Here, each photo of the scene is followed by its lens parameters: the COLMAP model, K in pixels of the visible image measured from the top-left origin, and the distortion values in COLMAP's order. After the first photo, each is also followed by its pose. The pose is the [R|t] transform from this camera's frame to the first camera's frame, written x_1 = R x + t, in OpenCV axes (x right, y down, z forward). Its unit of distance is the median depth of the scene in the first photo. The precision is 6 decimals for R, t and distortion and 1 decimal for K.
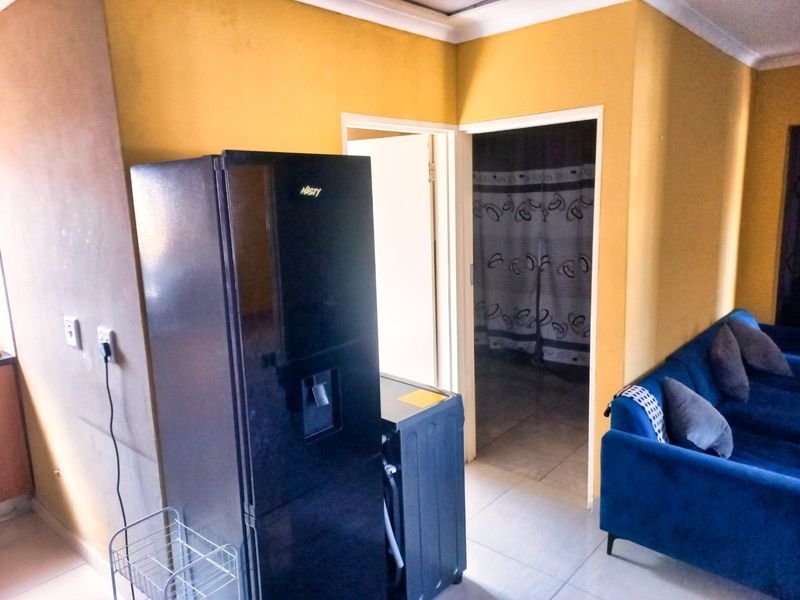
lens RADIAL K [[566.9, 0, 400.0], [0, 566.9, 300.0], [0, 0, 1]] dist [0.043706, -0.002079]
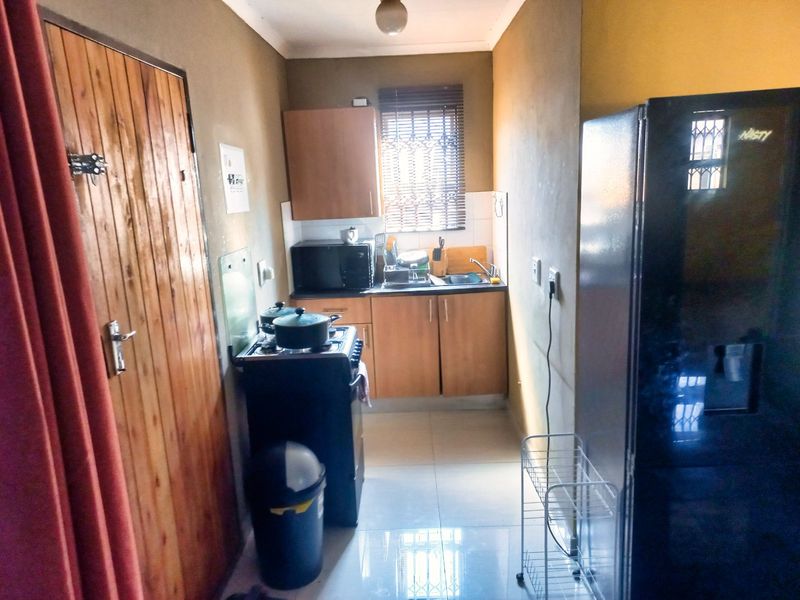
lens RADIAL K [[566.9, 0, 400.0], [0, 566.9, 300.0], [0, 0, 1]] dist [0.043706, -0.002079]
pose [[0.653658, 0.159942, -0.739696, 0.142908], [-0.105701, 0.987126, 0.120037, 0.006561], [0.749372, -0.000276, 0.662149, 0.009318]]
